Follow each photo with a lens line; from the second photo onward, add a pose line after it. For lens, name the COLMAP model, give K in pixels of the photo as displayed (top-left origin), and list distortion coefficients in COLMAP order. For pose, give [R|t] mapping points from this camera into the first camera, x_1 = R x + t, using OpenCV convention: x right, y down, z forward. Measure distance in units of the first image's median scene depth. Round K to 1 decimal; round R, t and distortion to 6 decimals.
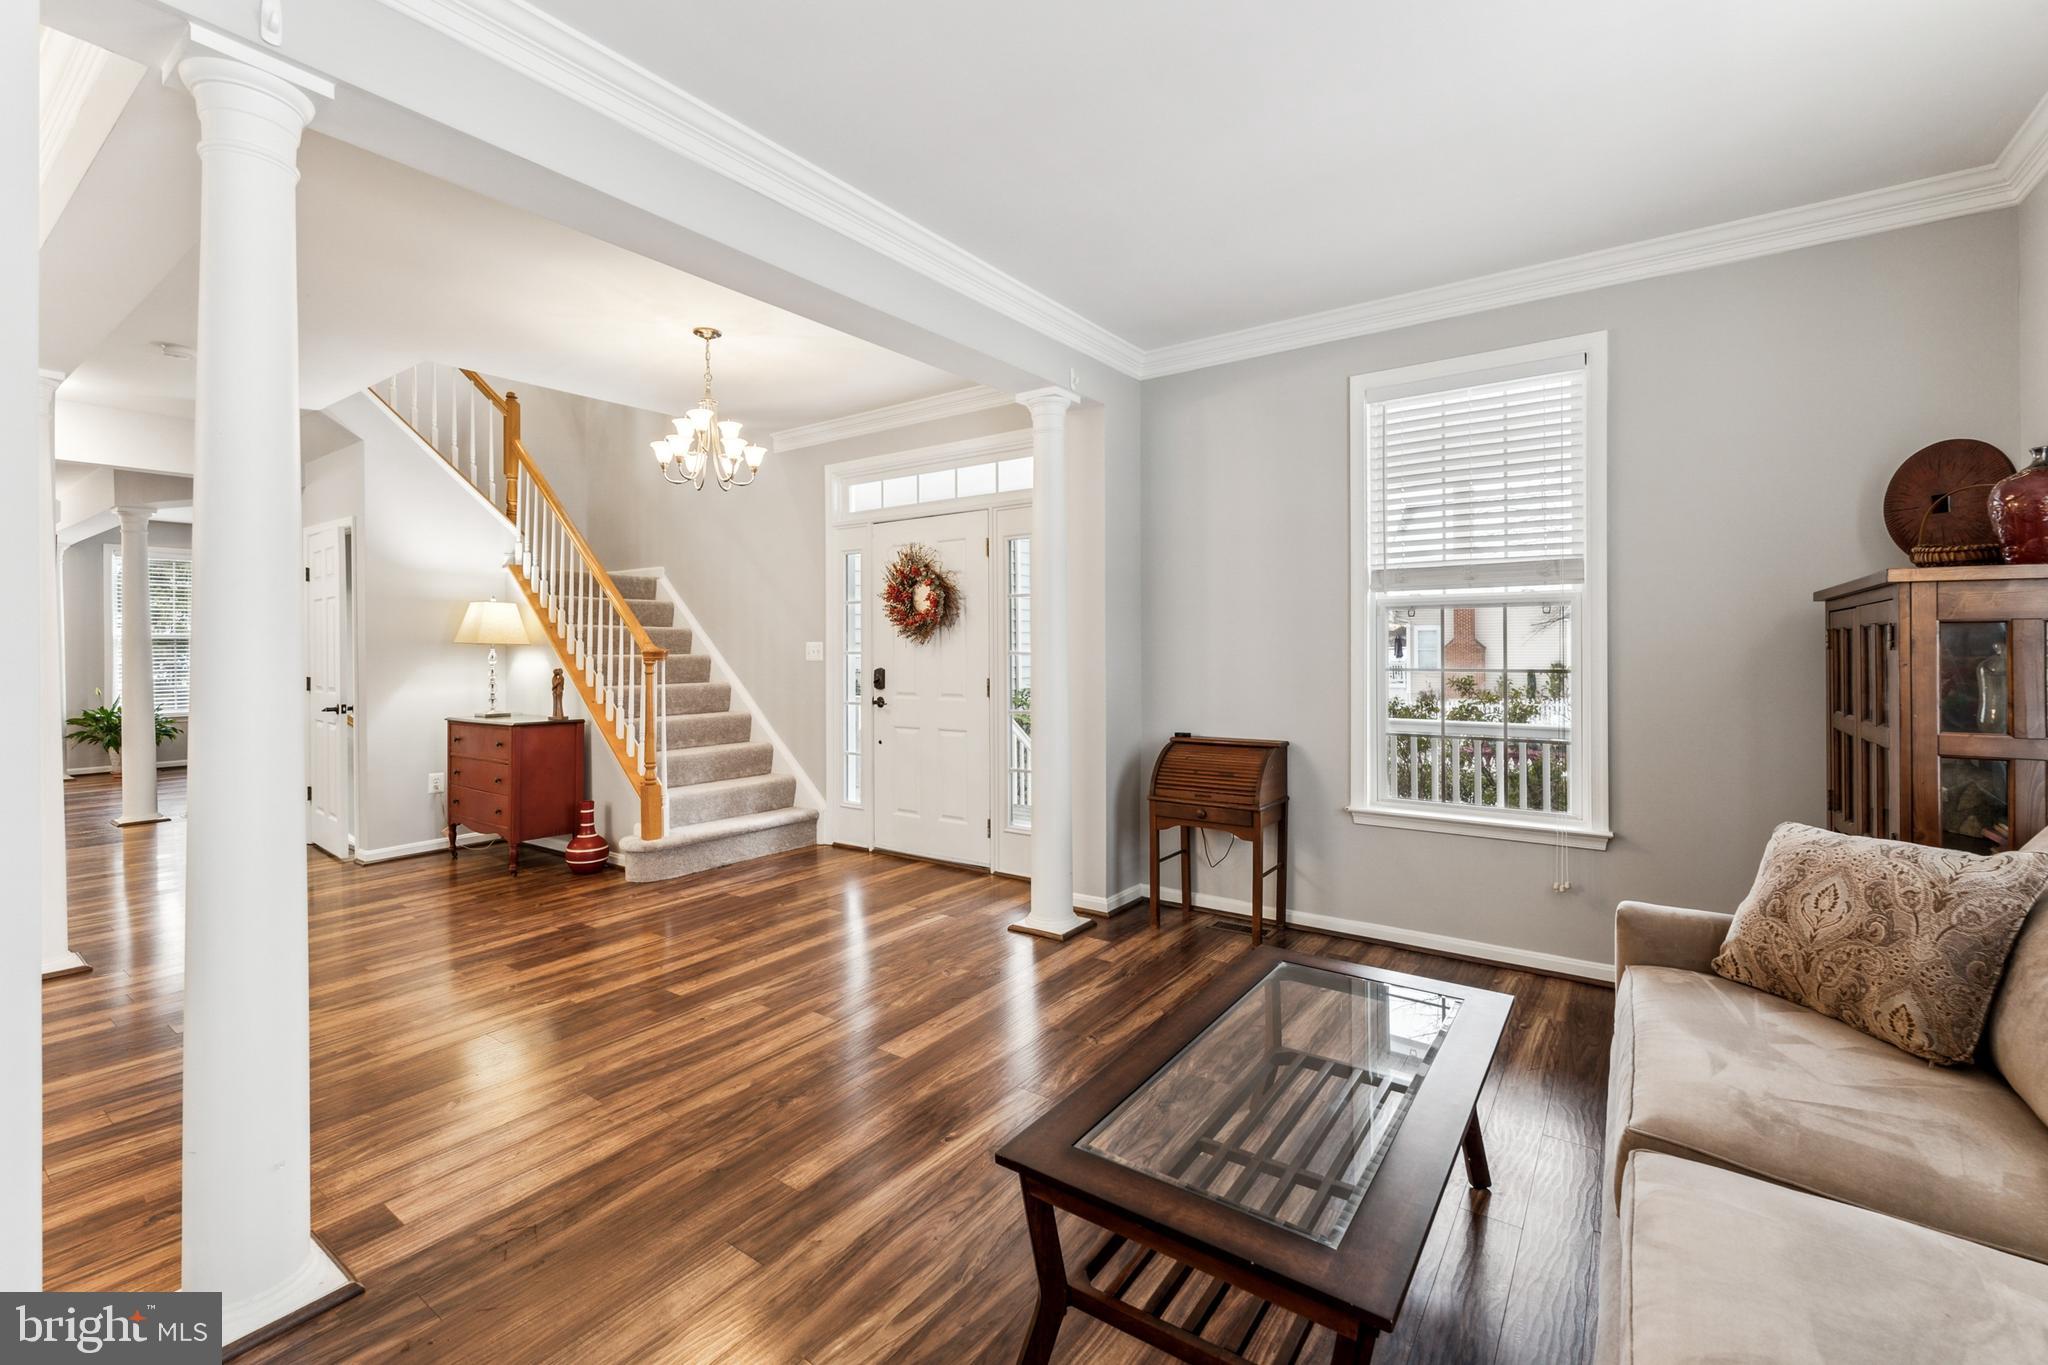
lens RADIAL K [[877.1, 0, 1015.3], [0, 877.1, 645.4], [0, 0, 1]] dist [-0.003816, -0.000953]
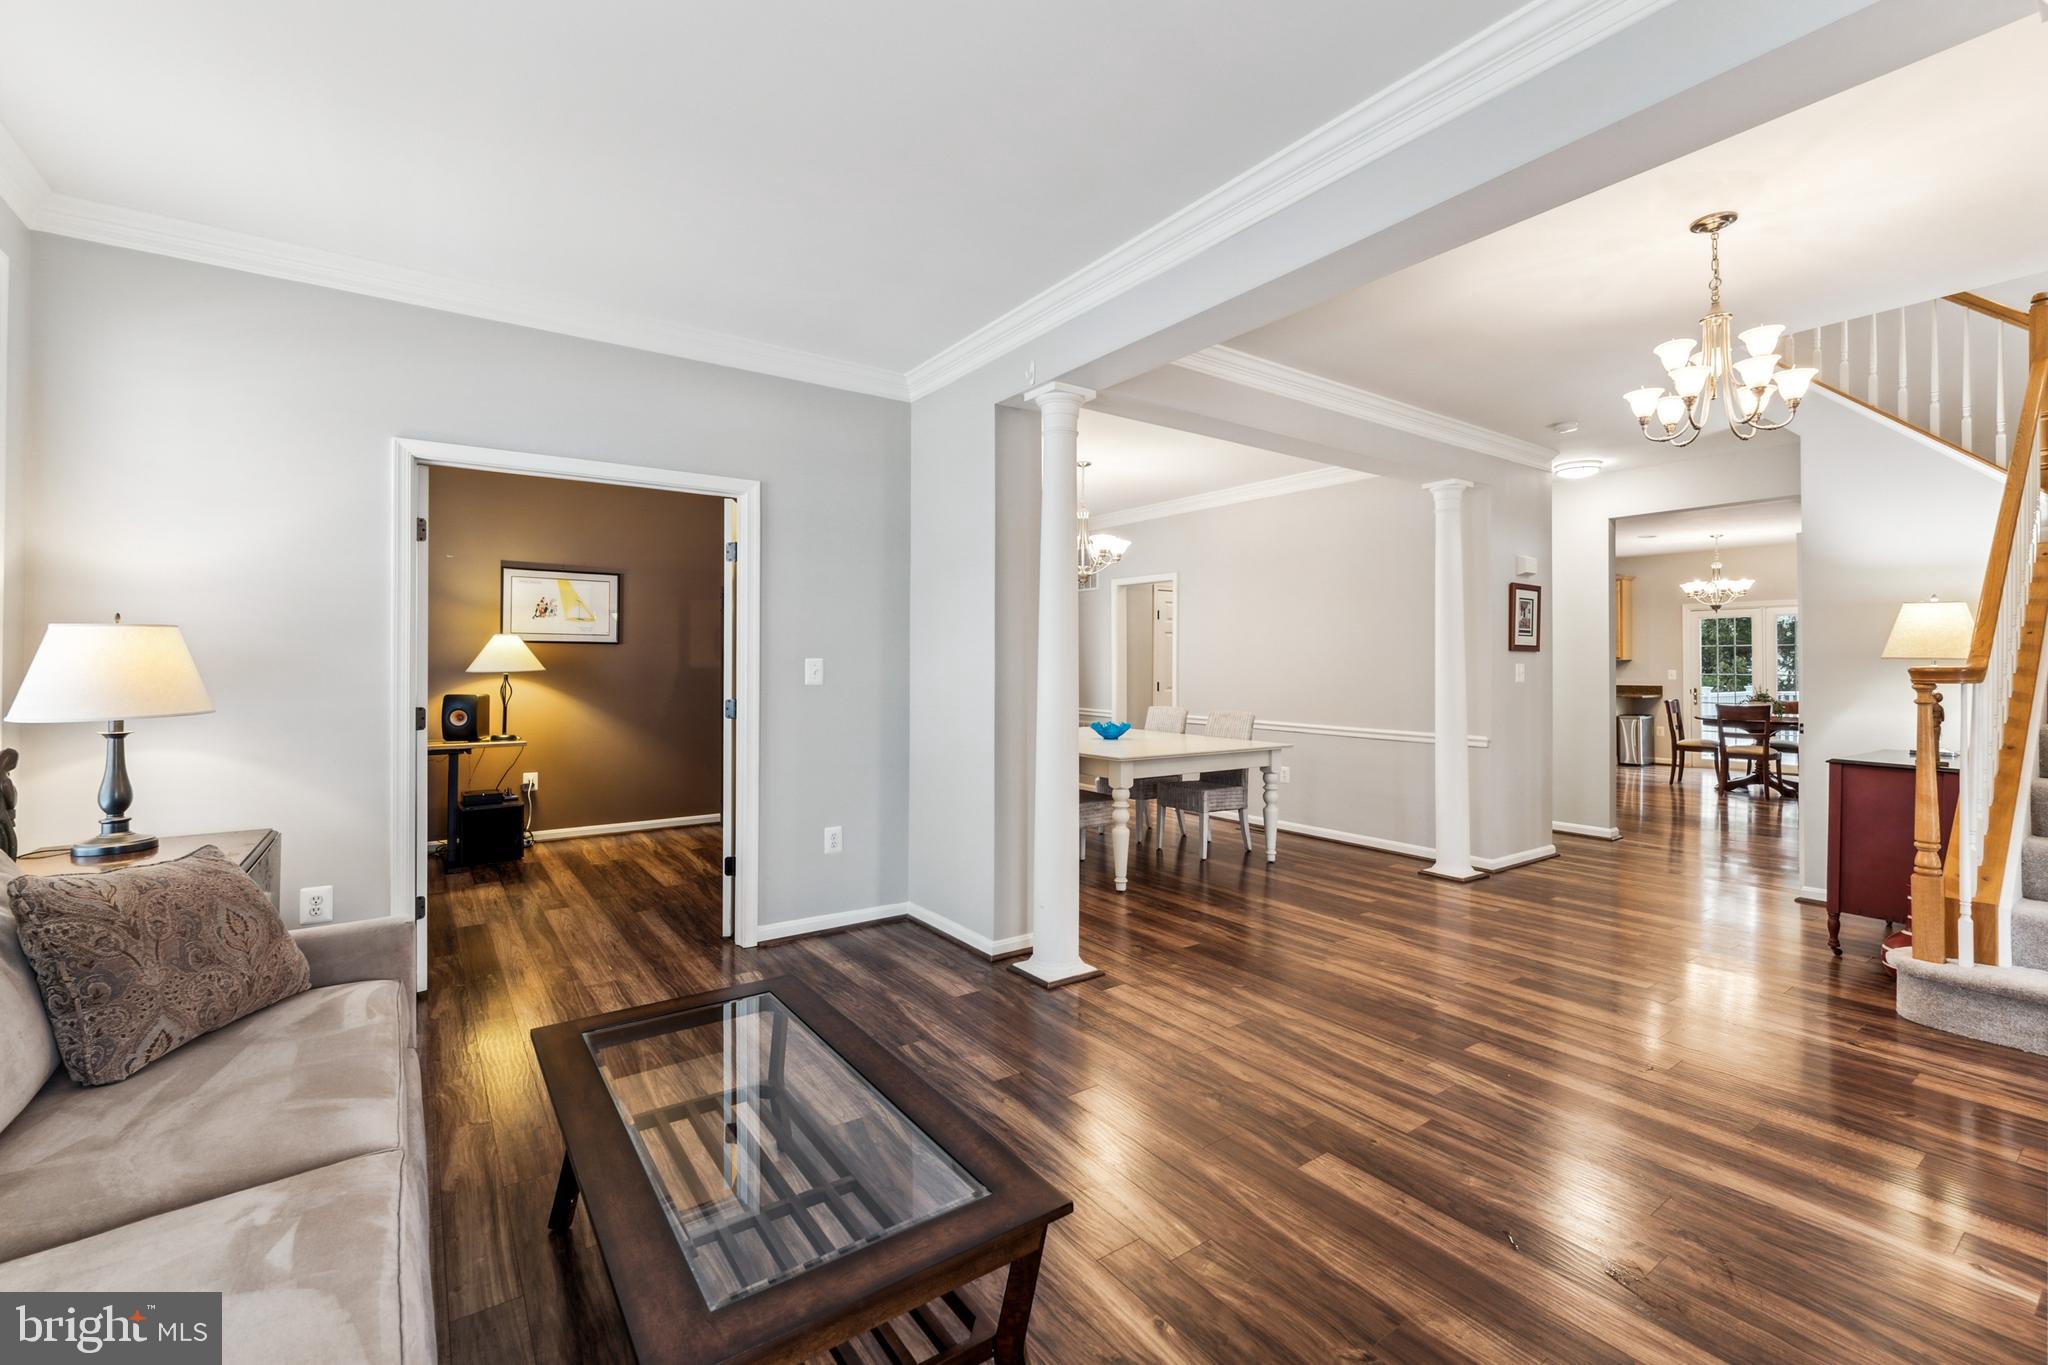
lens RADIAL K [[877.1, 0, 1041.7], [0, 877.1, 674.4], [0, 0, 1]] dist [-0.003816, -0.000953]
pose [[-0.327024, 0.011638, -0.944944, 0.639417], [0.003832, 0.999932, 0.010989, 0.001100], [0.945008, -0.000027, -0.327047, 0.926464]]
